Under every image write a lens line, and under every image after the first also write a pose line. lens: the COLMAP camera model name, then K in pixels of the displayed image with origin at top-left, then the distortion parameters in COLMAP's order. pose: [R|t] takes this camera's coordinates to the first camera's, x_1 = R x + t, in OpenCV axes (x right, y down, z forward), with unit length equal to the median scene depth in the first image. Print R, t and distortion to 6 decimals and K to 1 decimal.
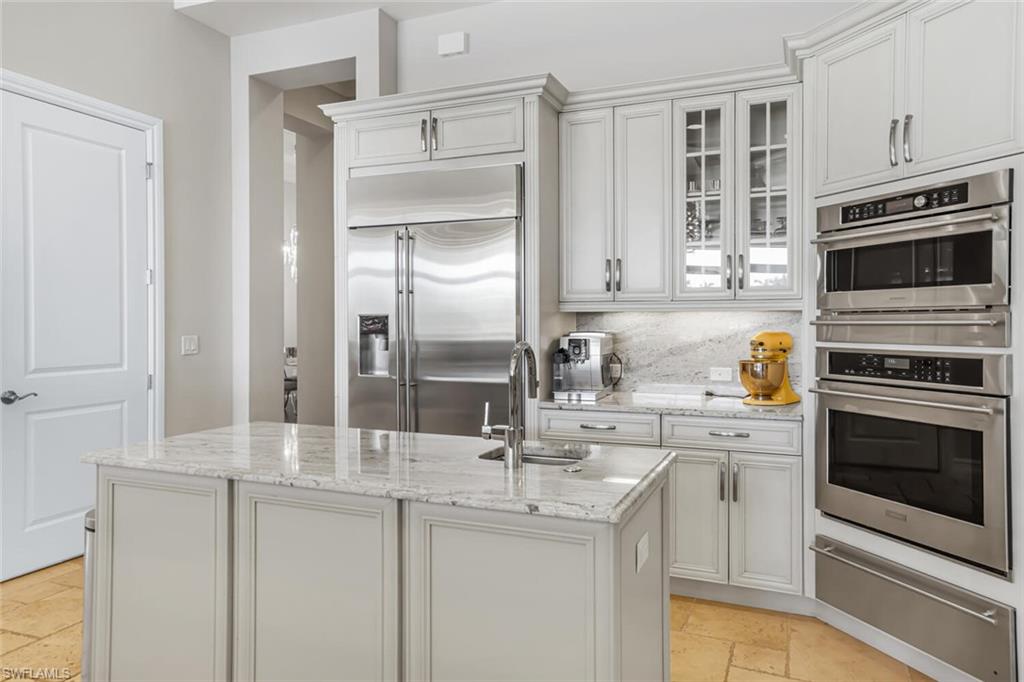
lens RADIAL K [[668.9, 0, 531.2], [0, 668.9, 322.3], [0, 0, 1]] dist [0.000366, 0.002313]
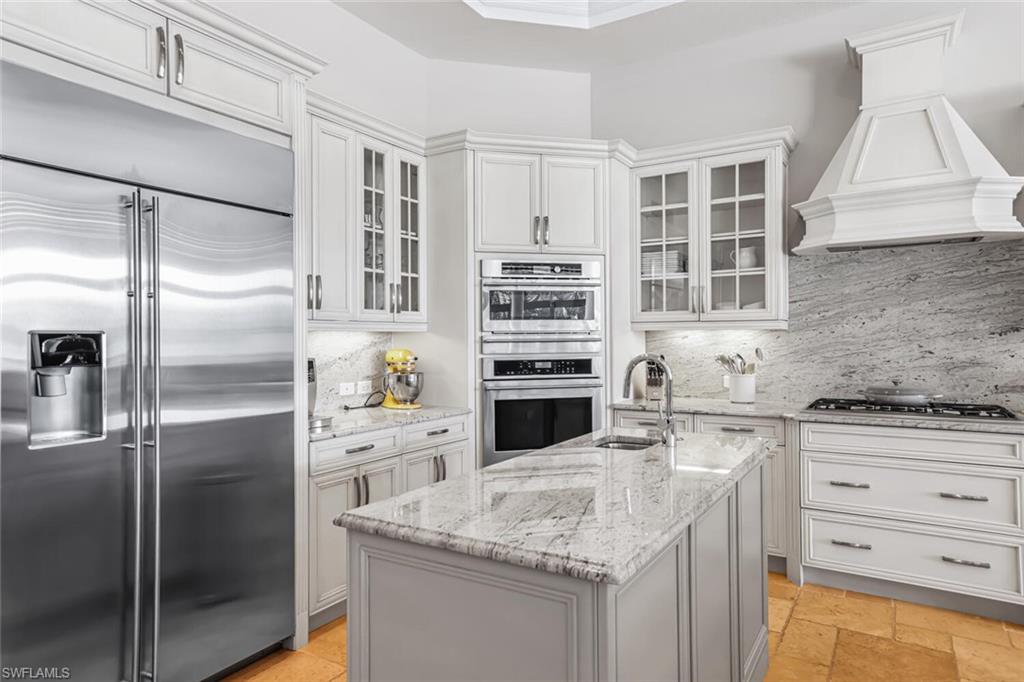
lens RADIAL K [[629.7, 0, 488.5], [0, 629.7, 338.0], [0, 0, 1]] dist [0.021024, 0.000810]
pose [[0.200203, 0.002057, 0.979752, -0.834674], [0.008329, 0.999958, -0.003801, -0.000103], [-0.979719, 0.008922, 0.200177, 0.686141]]
